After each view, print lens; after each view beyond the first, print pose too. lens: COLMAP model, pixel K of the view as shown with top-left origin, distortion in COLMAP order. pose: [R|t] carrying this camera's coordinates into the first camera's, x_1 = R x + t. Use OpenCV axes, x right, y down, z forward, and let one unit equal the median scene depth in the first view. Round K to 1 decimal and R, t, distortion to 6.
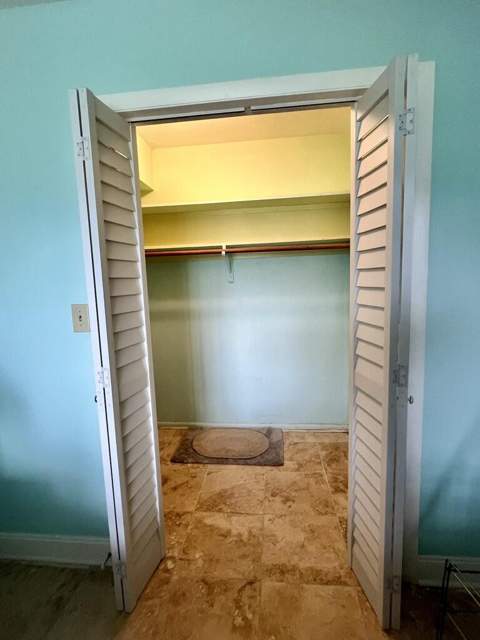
lens RADIAL K [[318.0, 0, 239.7], [0, 318.0, 319.3], [0, 0, 1]] dist [0.000975, 0.000033]
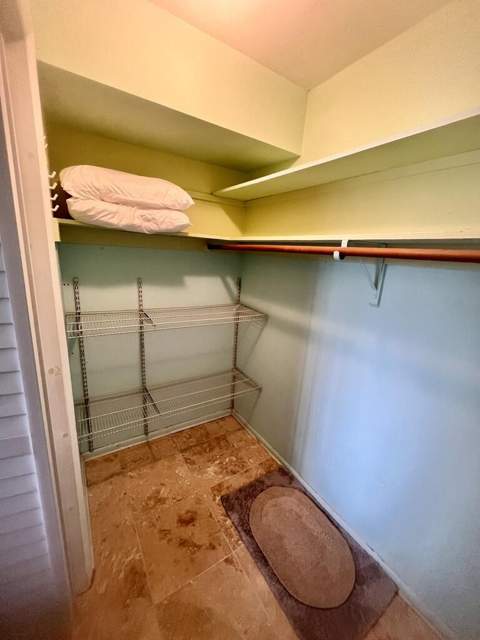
lens RADIAL K [[258.4, 0, 241.5], [0, 258.4, 319.2], [0, 0, 1]] dist [-0.002288, -0.000116]
pose [[0.618698, 0.268480, -0.738330, 0.189042], [-0.186267, 0.963128, 0.194137, -0.150596], [0.763228, 0.017414, 0.645895, 0.571441]]
